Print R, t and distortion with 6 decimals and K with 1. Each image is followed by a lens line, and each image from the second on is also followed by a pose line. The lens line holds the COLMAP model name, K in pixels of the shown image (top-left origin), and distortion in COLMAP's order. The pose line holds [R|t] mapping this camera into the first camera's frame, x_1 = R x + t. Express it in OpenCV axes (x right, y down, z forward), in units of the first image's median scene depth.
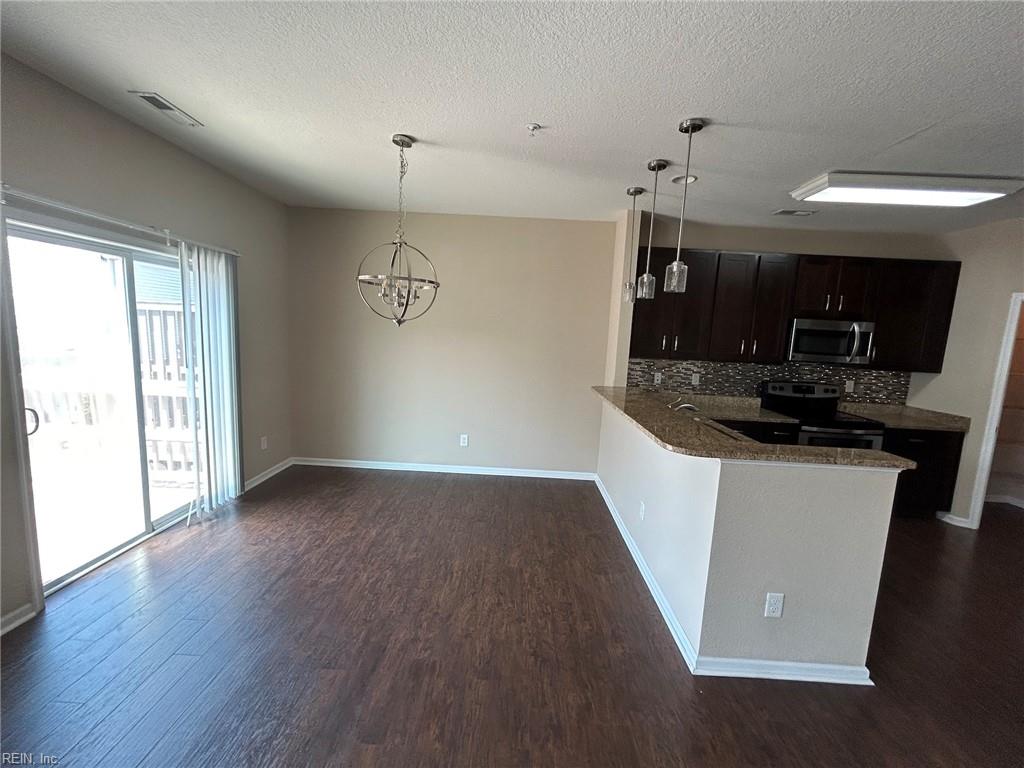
lens RADIAL K [[413.2, 0, 511.7], [0, 413.2, 382.3], [0, 0, 1]] dist [0.002715, 0.000675]
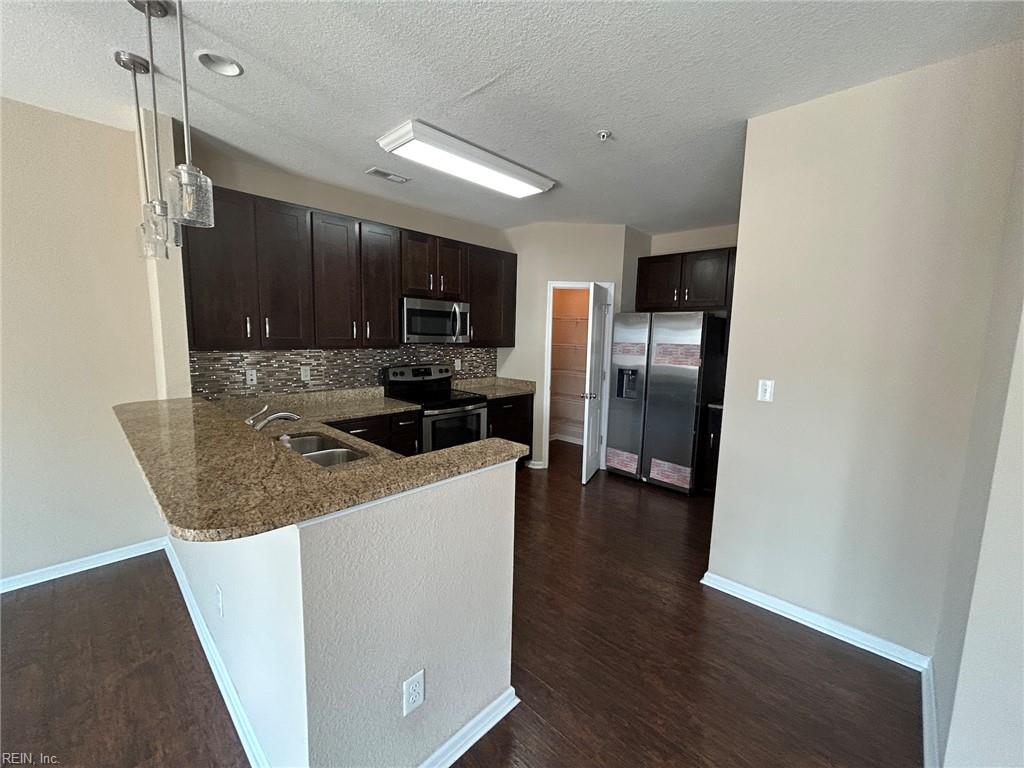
lens RADIAL K [[413.2, 0, 511.7], [0, 413.2, 382.3], [0, 0, 1]] dist [0.002715, 0.000675]
pose [[0.678811, -0.121118, 0.724255, 0.148289], [0.104764, 0.992188, 0.067734, -0.002908], [-0.726801, 0.029897, 0.686197, 0.188577]]
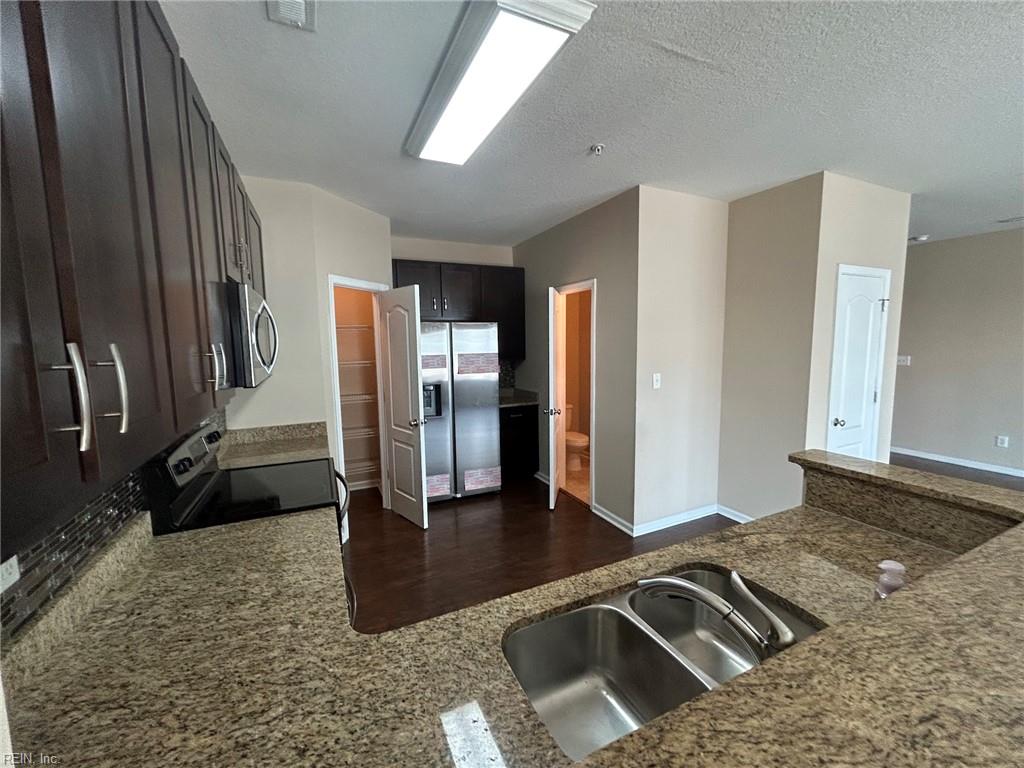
lens RADIAL K [[413.2, 0, 511.7], [0, 413.2, 382.3], [0, 0, 1]] dist [0.002715, 0.000675]
pose [[-0.441502, -0.135883, 0.886912, 0.195605], [0.107669, 0.973300, 0.202716, -0.111706], [-0.890777, 0.184992, -0.415083, 0.928636]]
